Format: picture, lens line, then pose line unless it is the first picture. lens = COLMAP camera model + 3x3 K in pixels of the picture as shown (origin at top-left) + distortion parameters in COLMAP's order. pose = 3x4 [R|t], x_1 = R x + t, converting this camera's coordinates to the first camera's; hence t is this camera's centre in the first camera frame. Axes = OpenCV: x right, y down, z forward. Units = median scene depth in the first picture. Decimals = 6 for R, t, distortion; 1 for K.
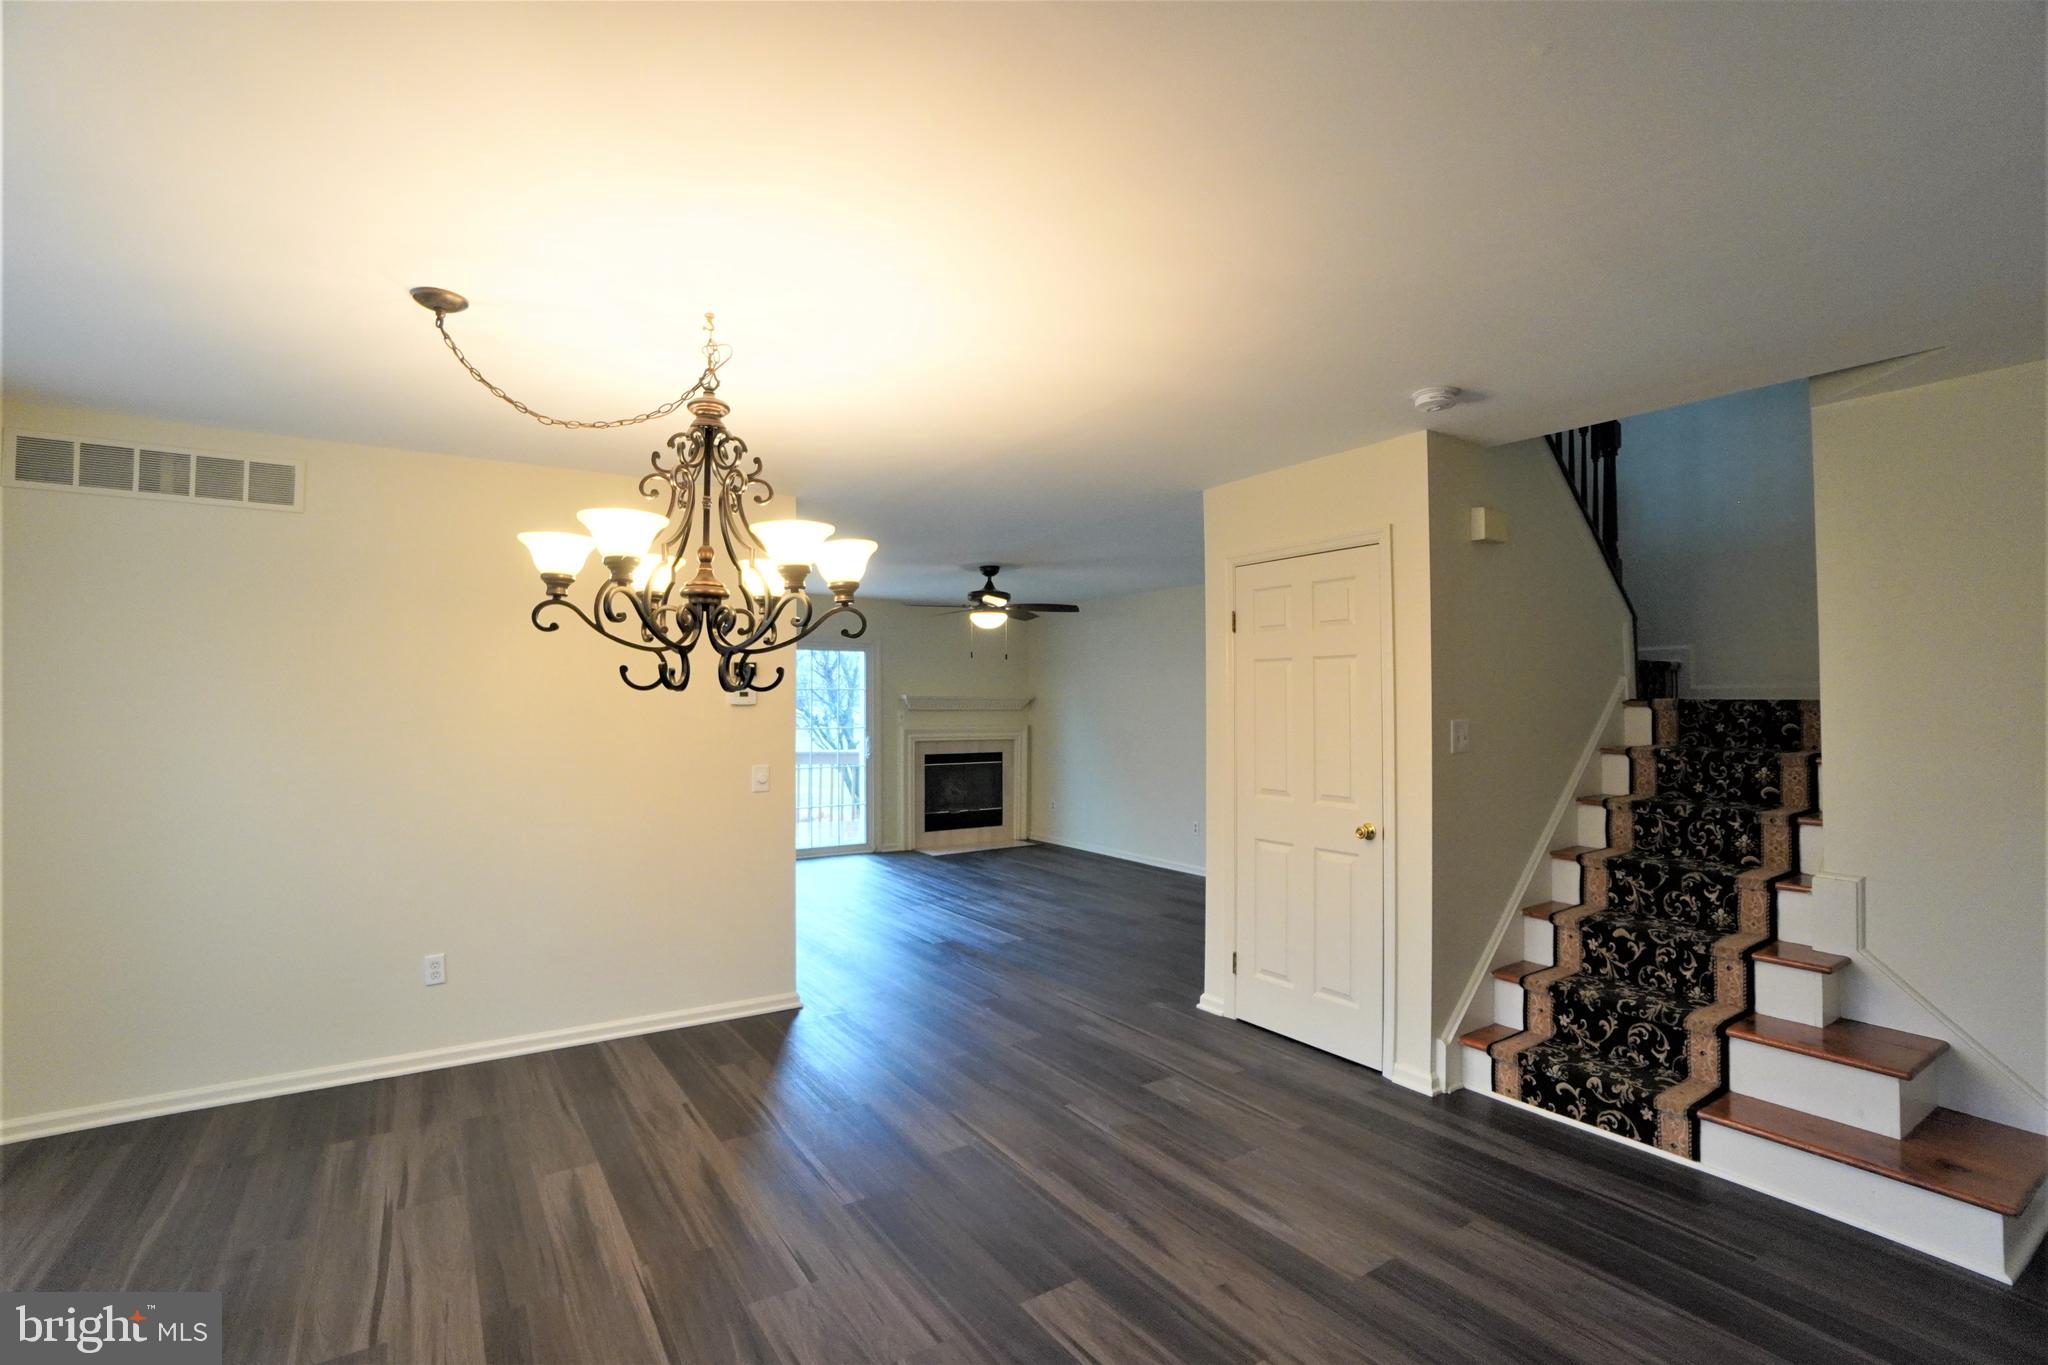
lens RADIAL K [[925.2, 0, 1009.9], [0, 925.2, 679.1], [0, 0, 1]] dist [-0.057129, 0.018891]
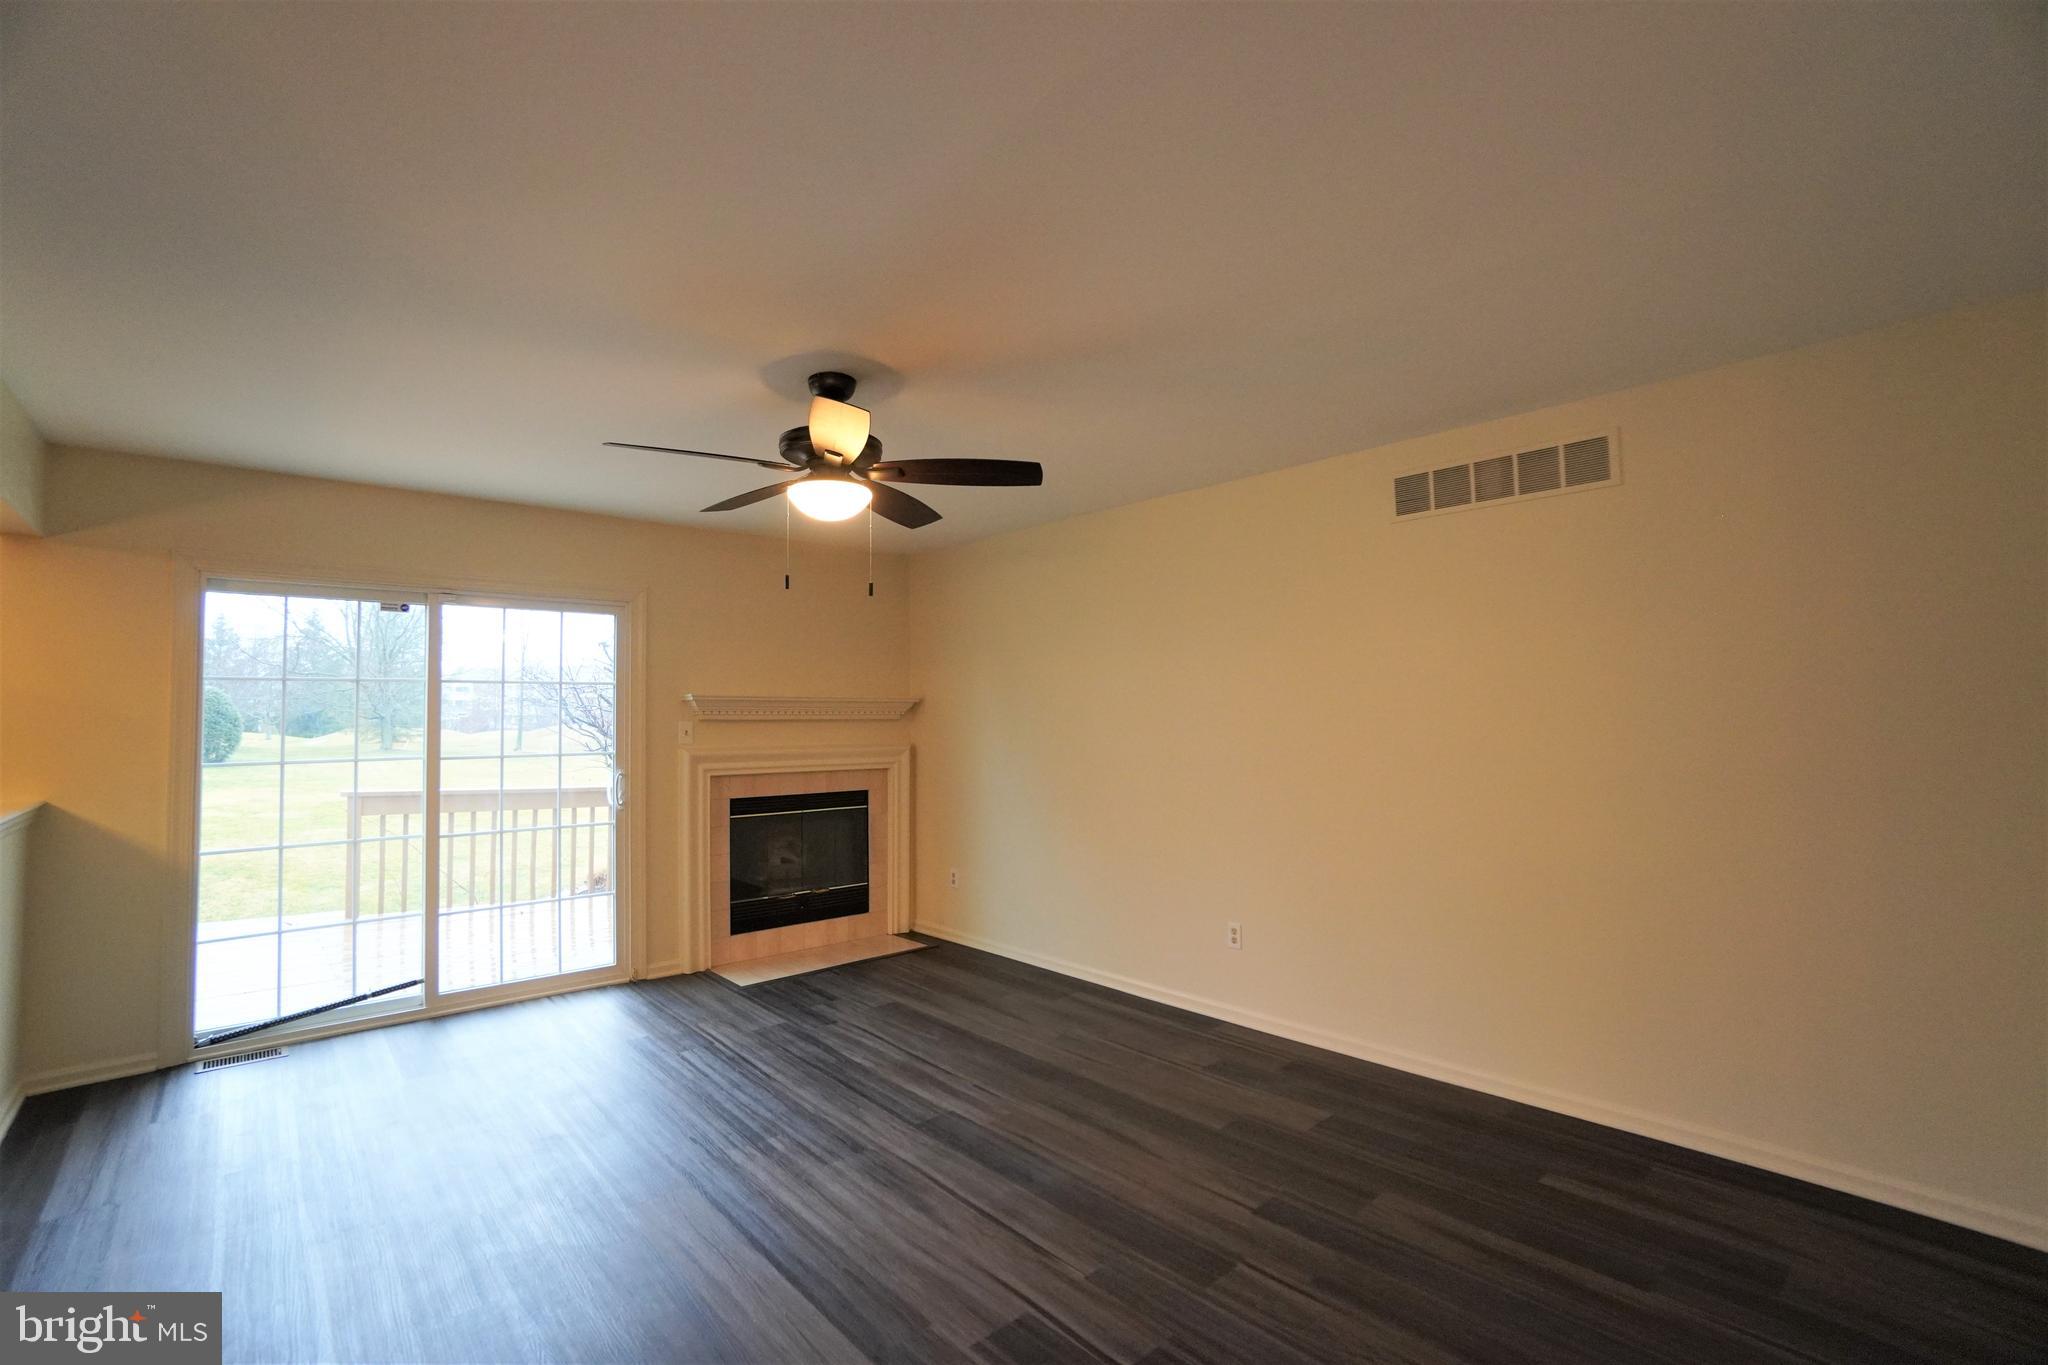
lens RADIAL K [[925.2, 0, 1013.3], [0, 925.2, 673.2], [0, 0, 1]] dist [-0.057129, 0.018891]
pose [[0.990076, -0.005471, 0.140429, 0.004101], [0.009076, 0.999645, -0.025045, 0.054468], [-0.140242, 0.026071, 0.989774, 1.104664]]
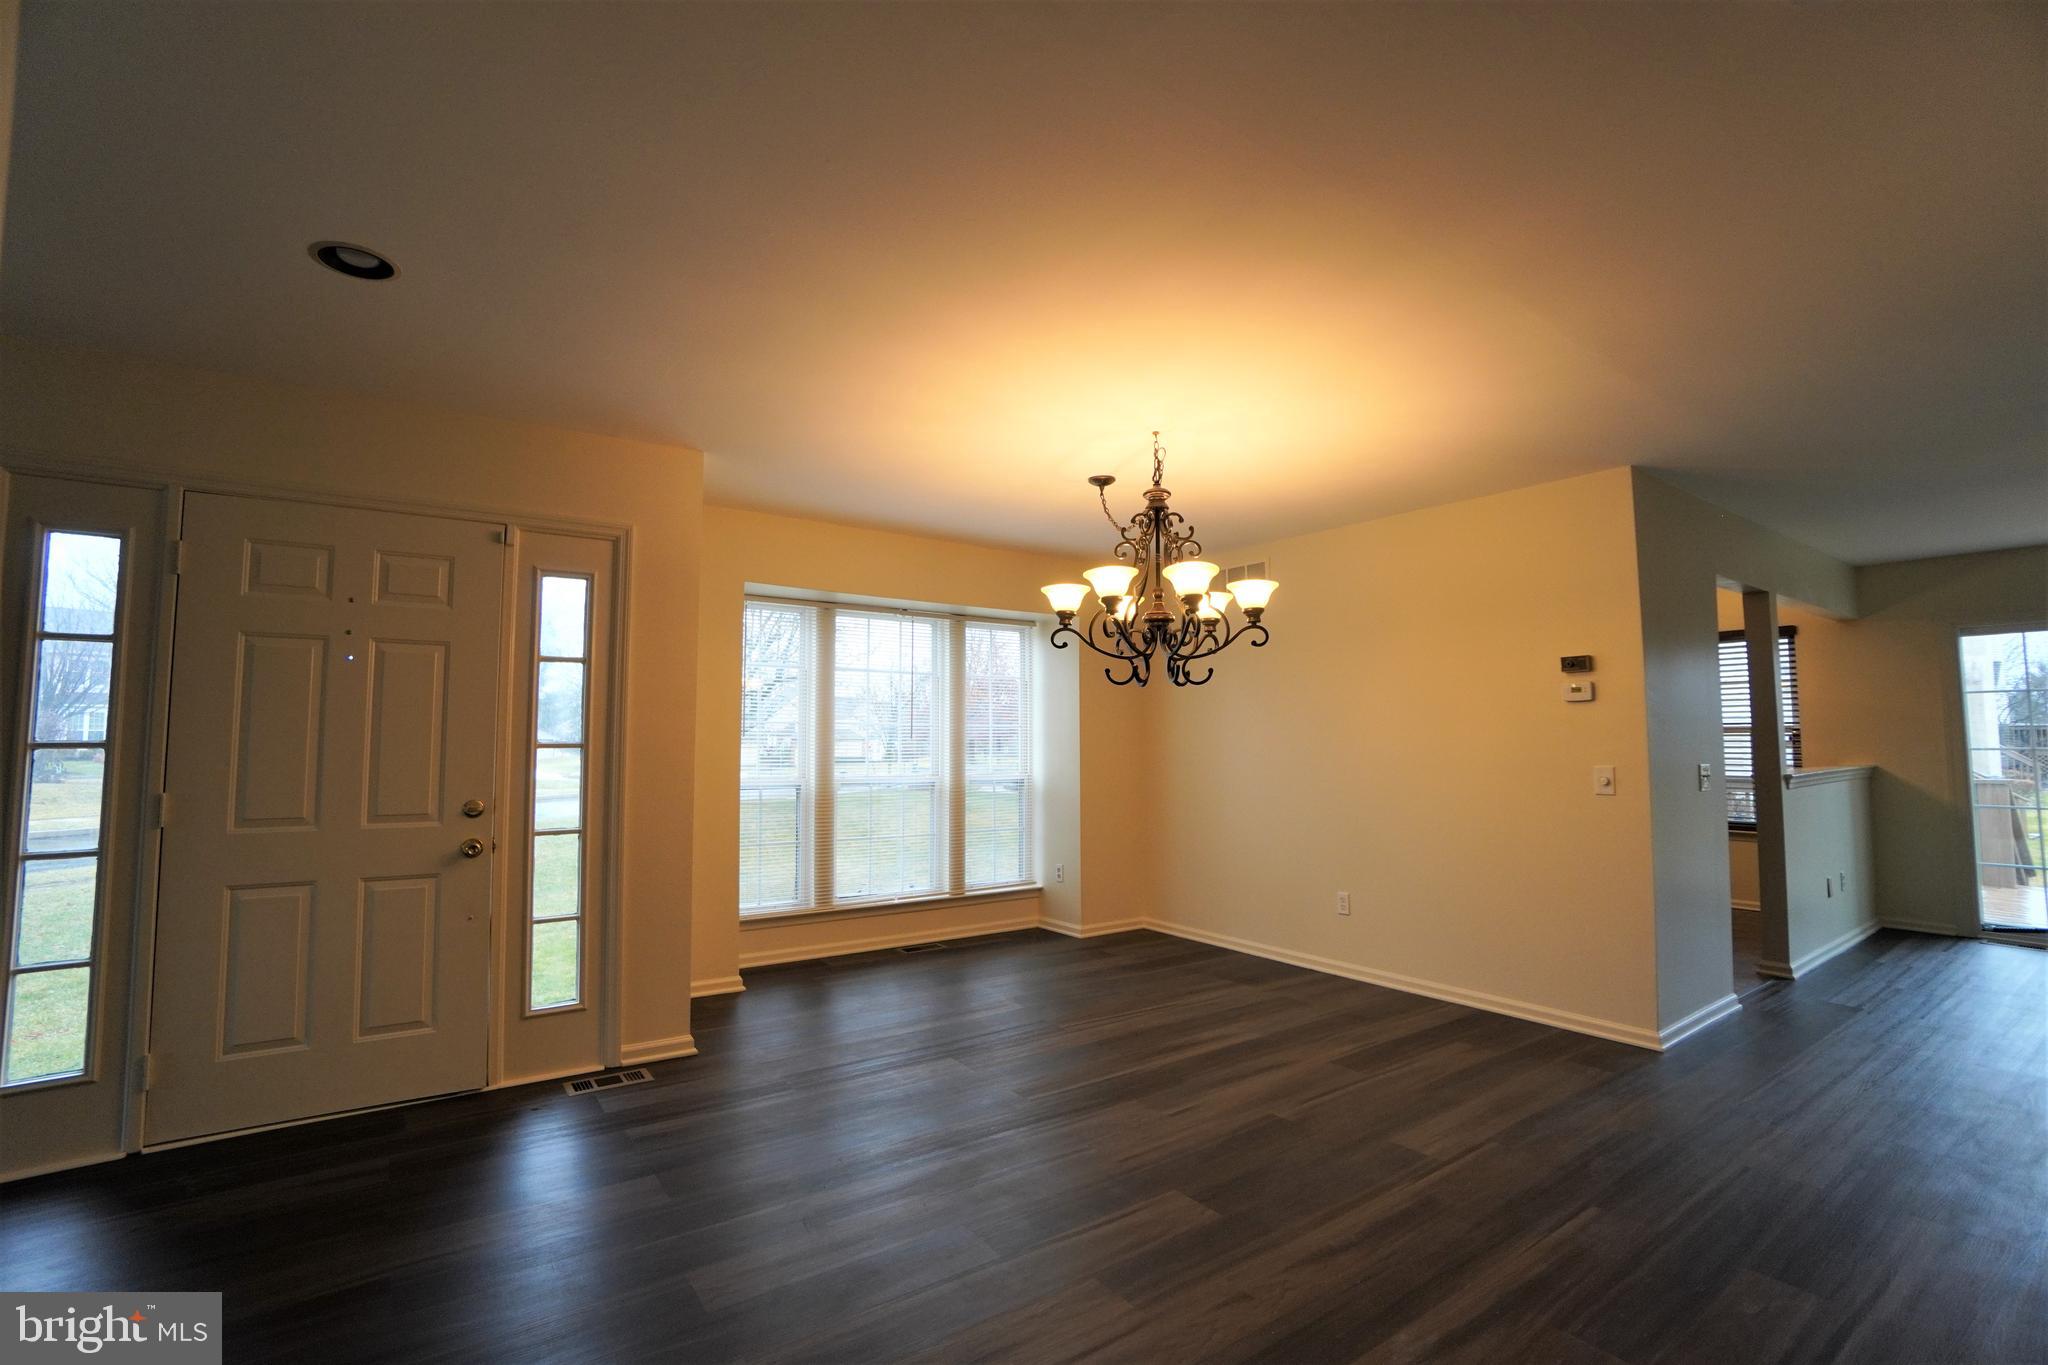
lens RADIAL K [[925.2, 0, 1009.7], [0, 925.2, 665.9], [0, 0, 1]] dist [-0.057129, 0.018891]
pose [[0.046035, -0.075986, -0.996046, 0.784007], [0.024949, 0.996879, -0.074897, 0.061700], [0.998628, -0.021403, 0.047787, 0.471223]]
